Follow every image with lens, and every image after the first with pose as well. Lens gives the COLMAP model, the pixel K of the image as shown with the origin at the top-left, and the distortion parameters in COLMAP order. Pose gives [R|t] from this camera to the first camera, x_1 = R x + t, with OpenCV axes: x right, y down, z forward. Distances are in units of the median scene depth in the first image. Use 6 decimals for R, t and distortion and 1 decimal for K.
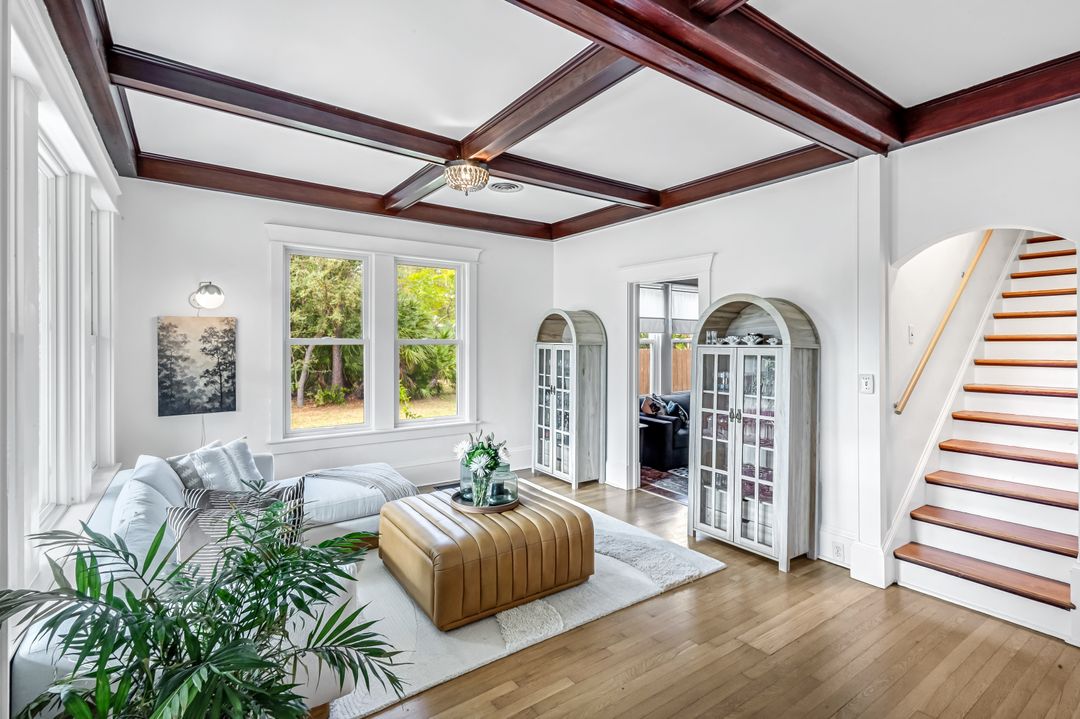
lens RADIAL K [[500.3, 0, 542.7], [0, 500.3, 354.0], [0, 0, 1]] dist [-0.028659, -0.000079]
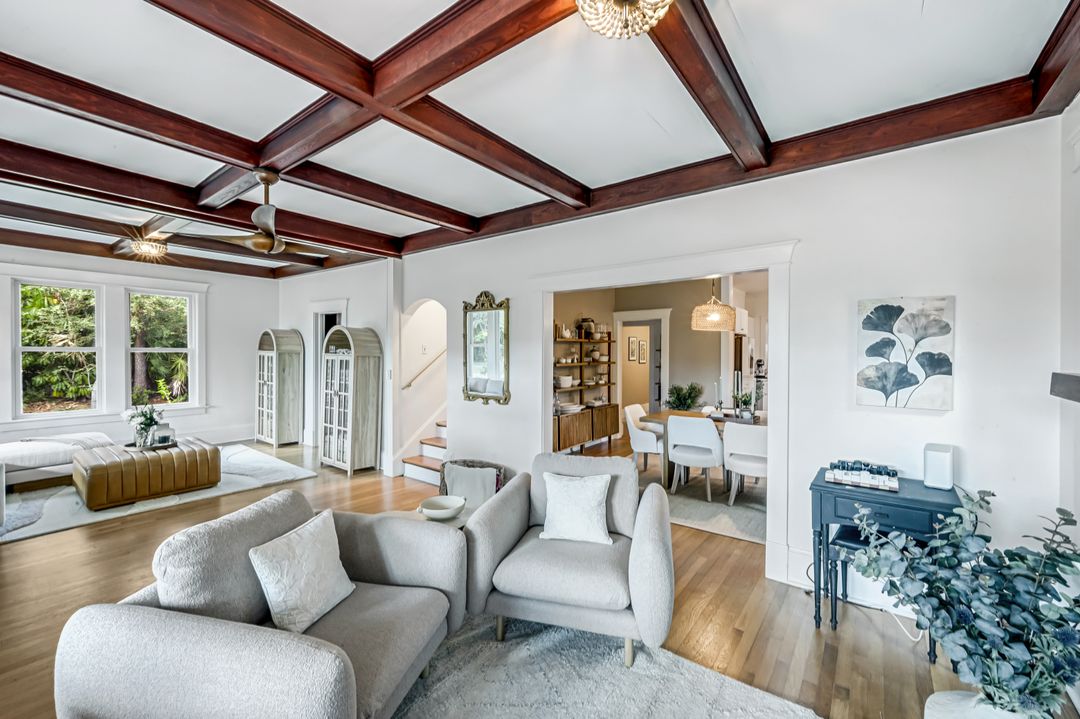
lens RADIAL K [[445.9, 0, 533.2], [0, 445.9, 359.4], [0, 0, 1]] dist [0.012611, -0.000137]
pose [[0.958923, -0.006153, 0.283600, 0.419024], [0.003509, 0.999946, 0.009830, -0.008615], [-0.283645, -0.008431, 0.958892, -0.507854]]
